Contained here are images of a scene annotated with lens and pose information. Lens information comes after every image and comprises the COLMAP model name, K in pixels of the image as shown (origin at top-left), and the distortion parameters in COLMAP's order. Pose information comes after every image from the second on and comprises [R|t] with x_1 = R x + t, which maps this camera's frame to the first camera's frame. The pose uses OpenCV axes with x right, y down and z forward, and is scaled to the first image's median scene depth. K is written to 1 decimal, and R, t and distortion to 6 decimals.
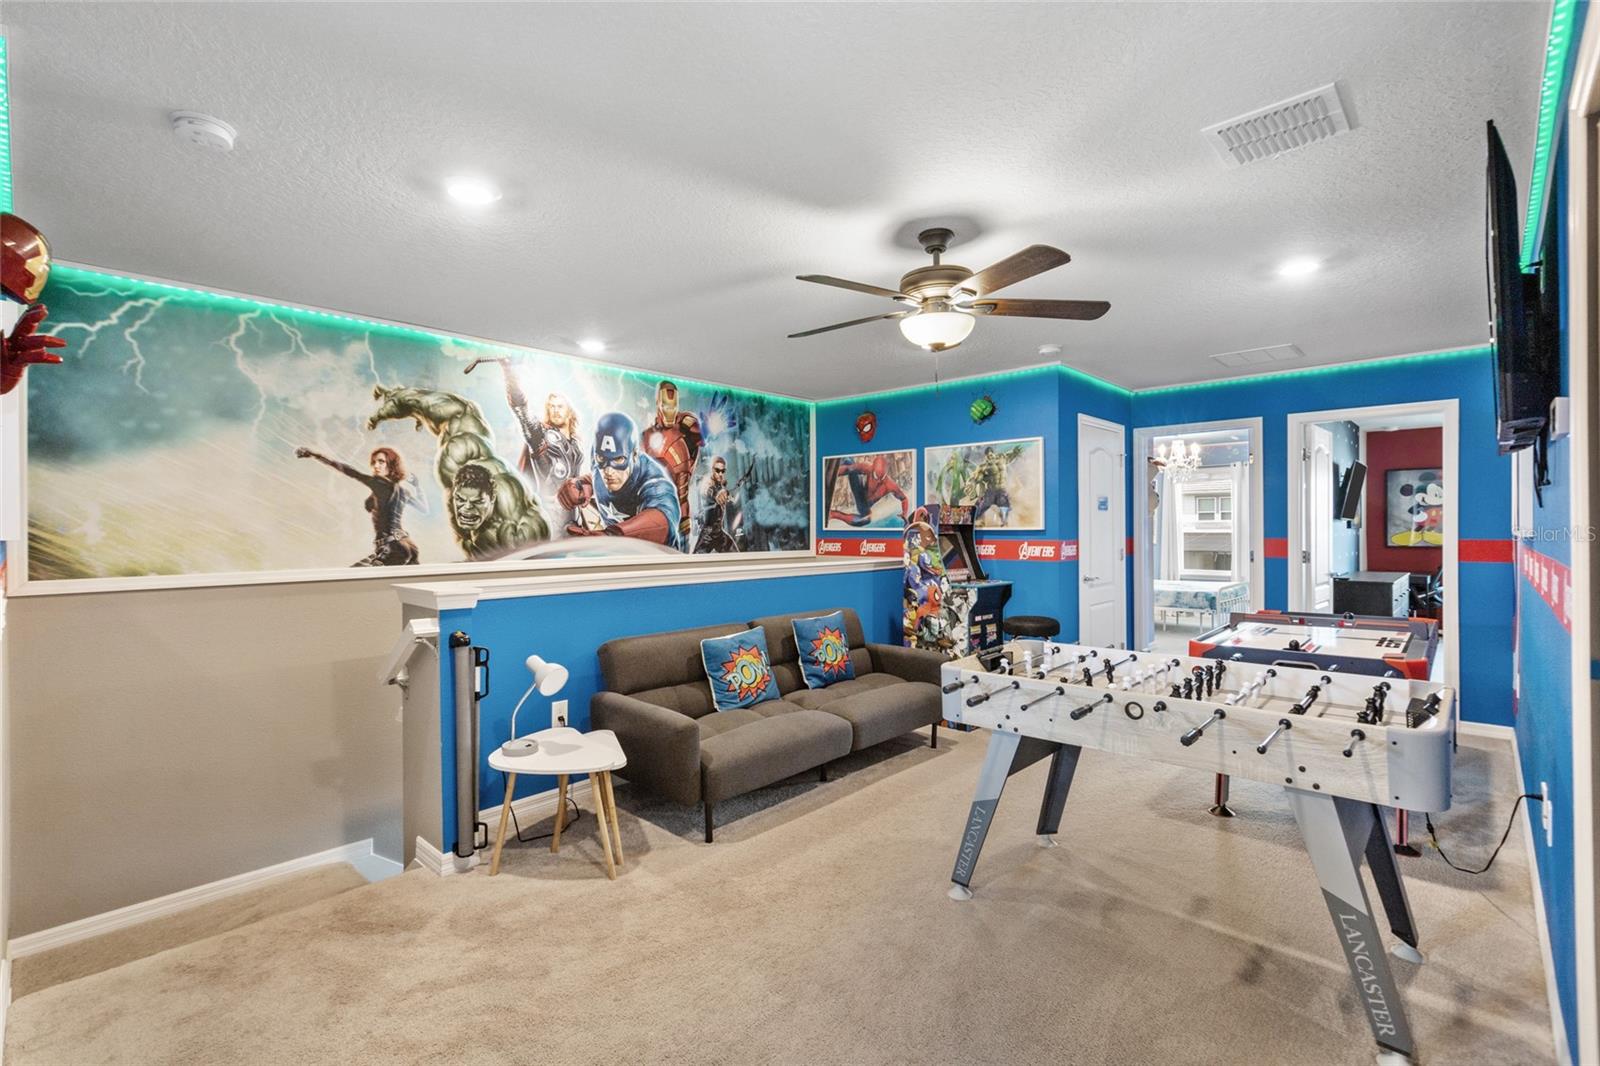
lens RADIAL K [[717.8, 0, 797.3], [0, 717.8, 526.4], [0, 0, 1]] dist [0.000415, -0.001080]
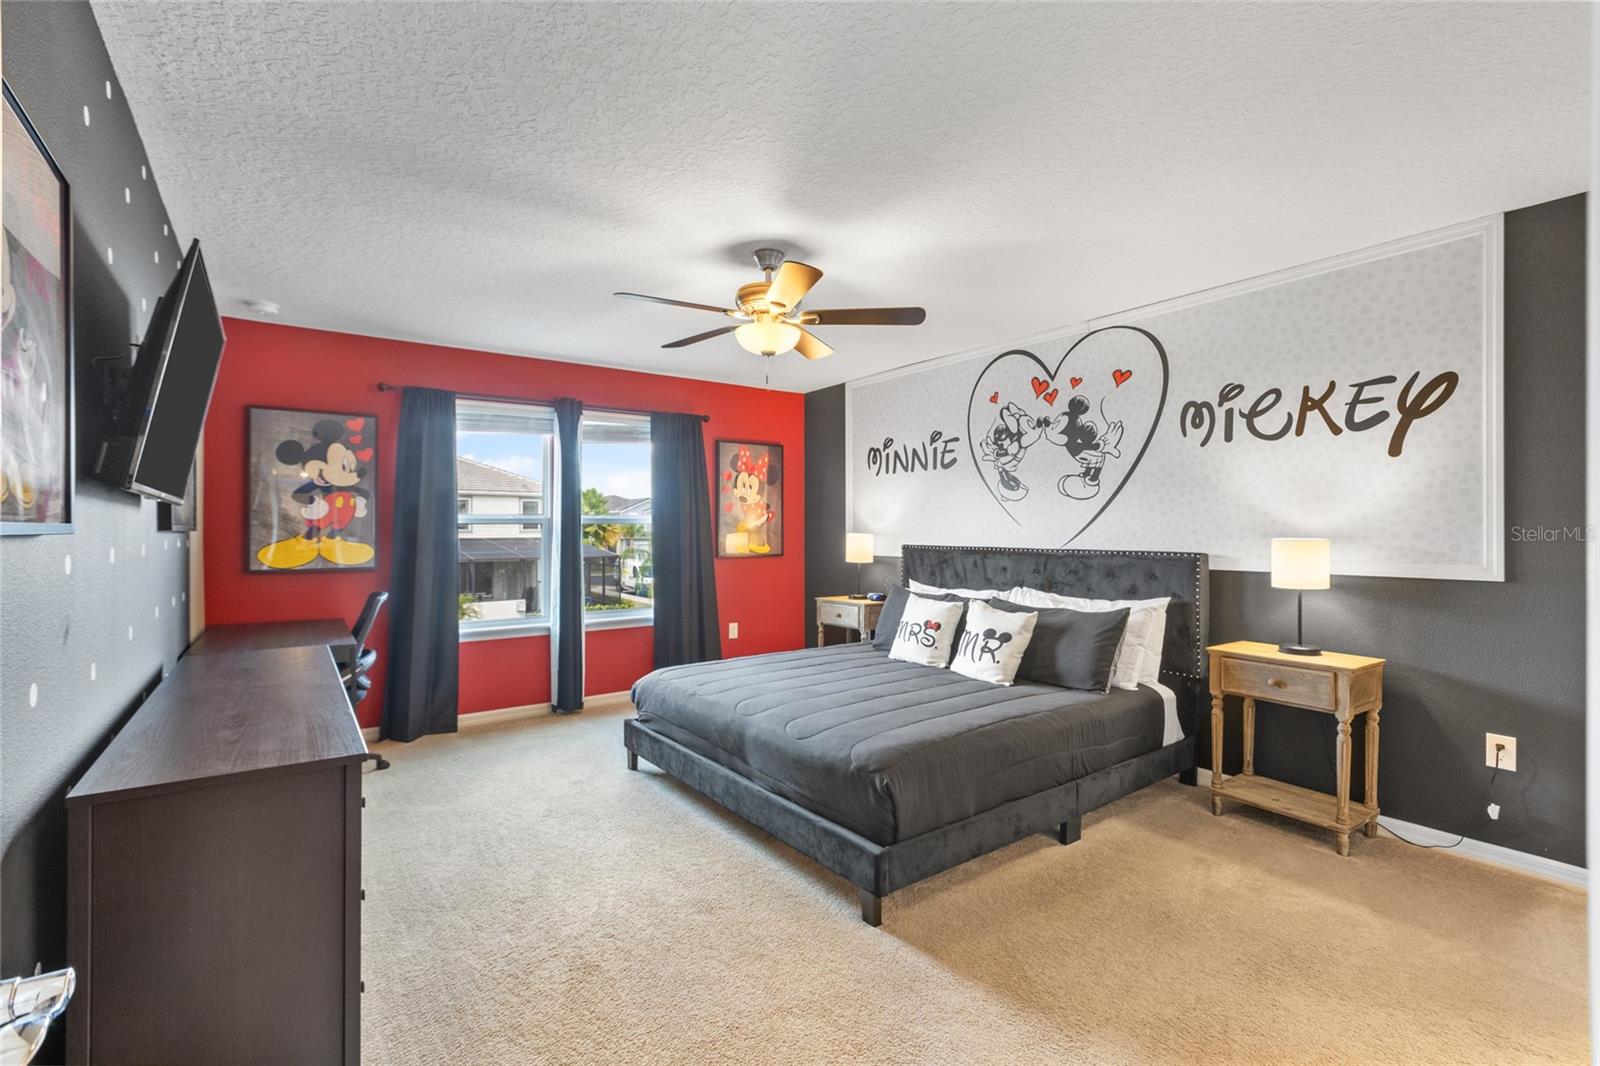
lens RADIAL K [[717.8, 0, 797.3], [0, 717.8, 526.4], [0, 0, 1]] dist [0.000415, -0.001080]
pose [[0.180903, 0.001872, 0.983499, 0.784495], [-0.005627, 0.999984, -0.000869, -0.005049], [-0.983485, -0.005377, 0.180911, 1.033647]]
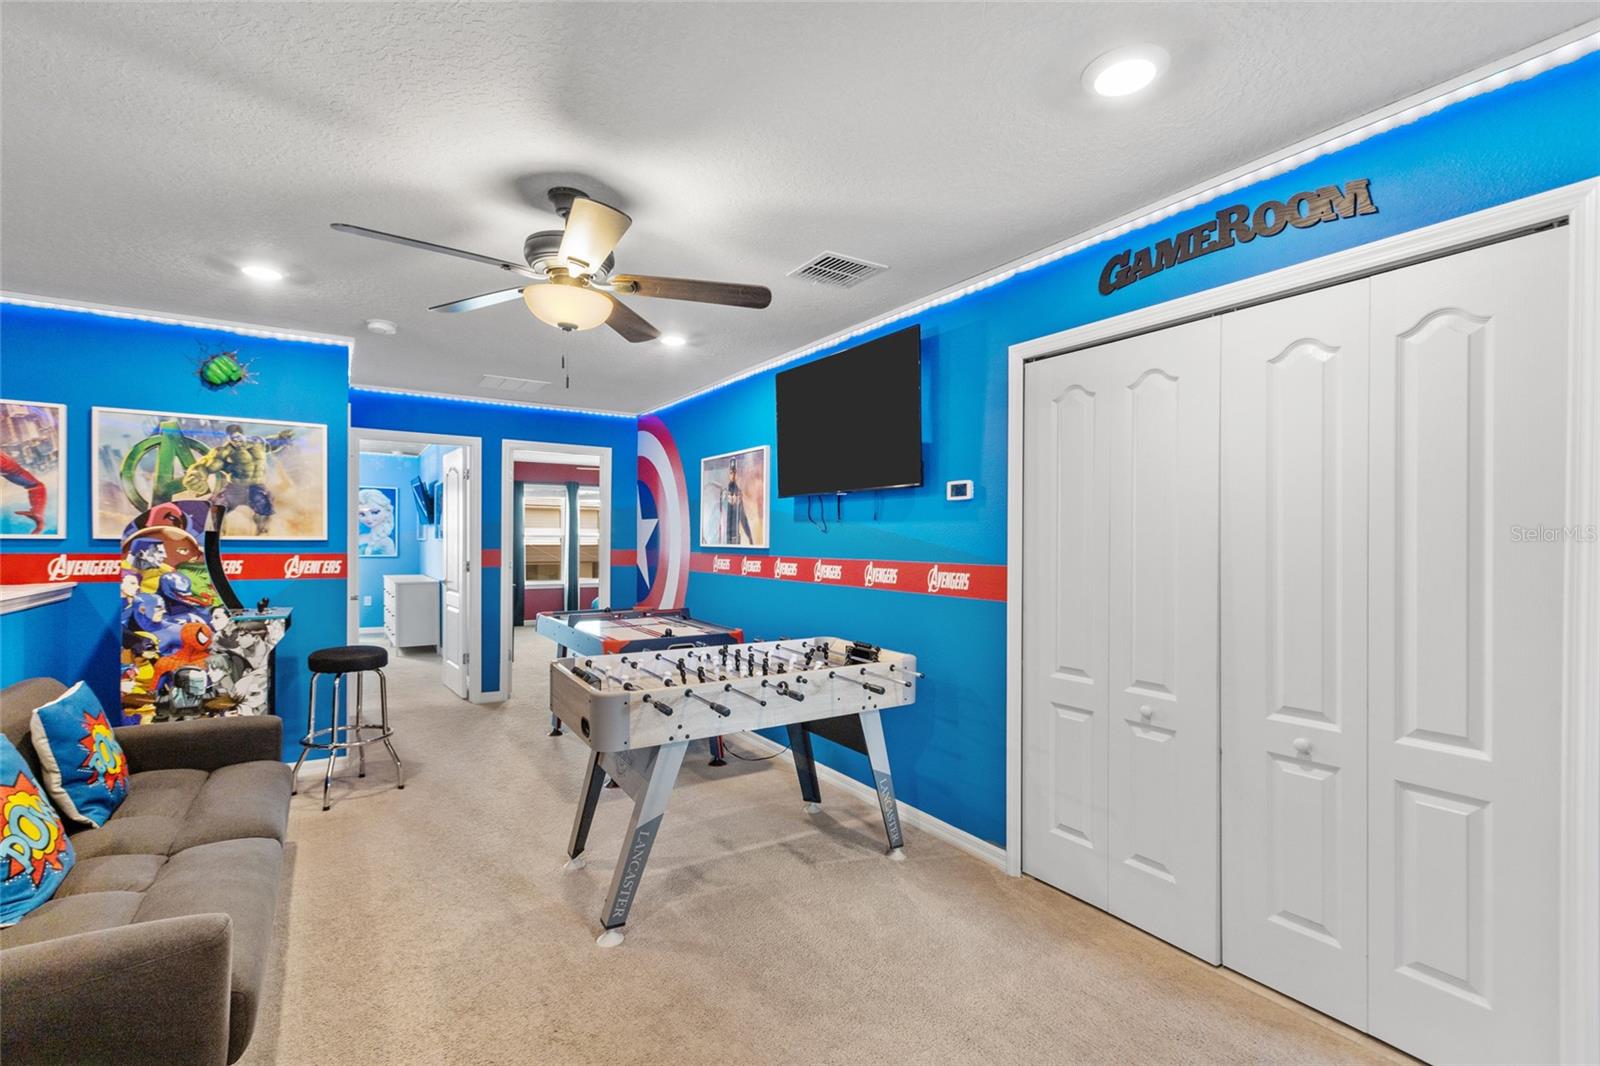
lens RADIAL K [[726.0, 0, 791.9], [0, 726.0, 543.1], [0, 0, 1]] dist [0.002537, -0.000048]
pose [[0.248503, 0.004131, 0.968622, -0.325779], [-0.012268, 0.999924, -0.001117, 0.002586], [-0.968553, -0.011605, 0.248535, 0.291480]]
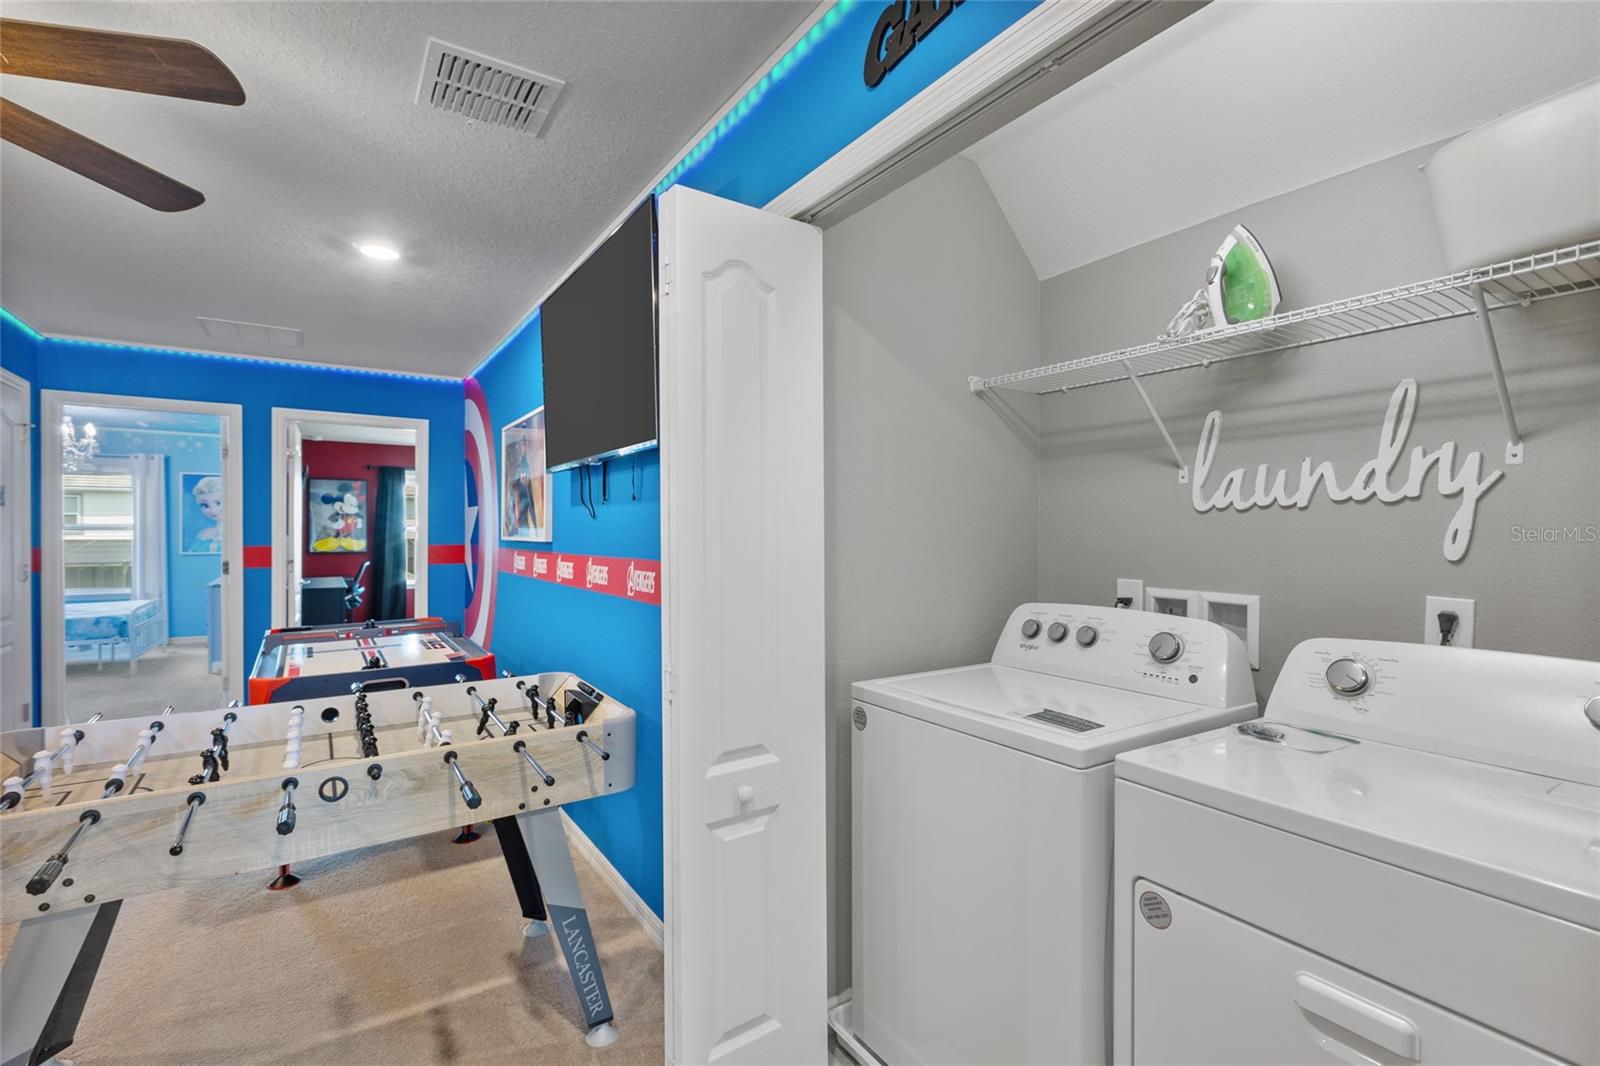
lens RADIAL K [[727.9, 0, 792.0], [0, 727.9, 533.9], [0, 0, 1]] dist [0.001698, -0.000175]
pose [[0.227819, 0.004071, 0.973695, -0.057297], [-0.004795, 0.999984, -0.003059, 0.001744], [-0.973692, -0.003972, 0.227835, 0.170399]]
